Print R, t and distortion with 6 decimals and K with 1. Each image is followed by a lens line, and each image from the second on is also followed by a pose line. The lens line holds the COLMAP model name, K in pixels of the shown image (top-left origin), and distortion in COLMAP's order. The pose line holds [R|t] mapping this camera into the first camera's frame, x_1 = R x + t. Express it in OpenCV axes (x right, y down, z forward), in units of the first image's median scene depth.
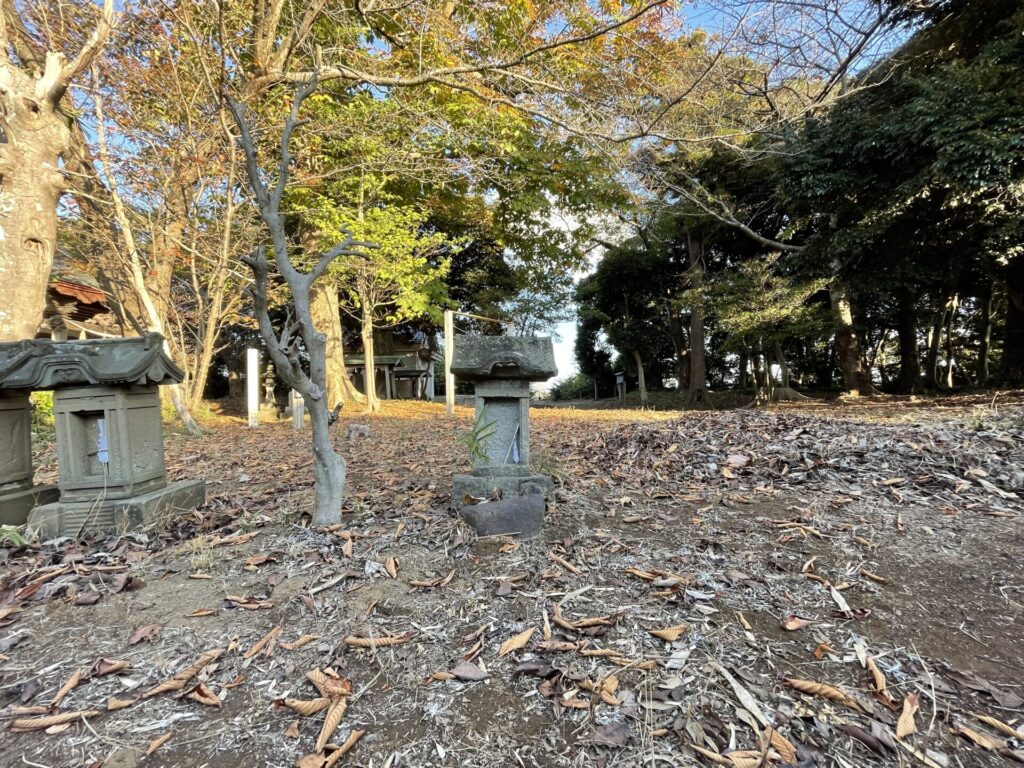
lens RADIAL K [[414.9, 0, 512.0], [0, 414.9, 384.0], [0, 0, 1]] dist [0.000422, -0.000081]
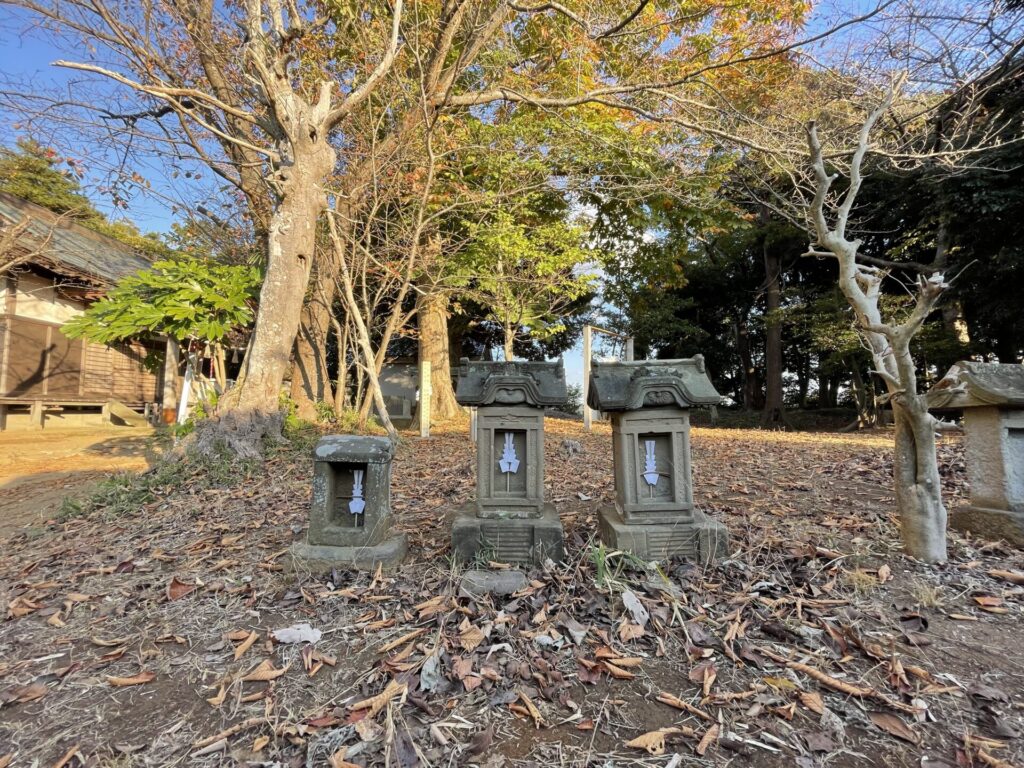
lens RADIAL K [[414.9, 0, 512.0], [0, 414.9, 384.0], [0, 0, 1]] dist [0.000422, -0.000081]
pose [[0.998107, 0.022373, -0.057294, -0.312241], [-0.024075, 0.999284, -0.029191, -0.003711], [0.056600, 0.030515, 0.997931, -0.004565]]
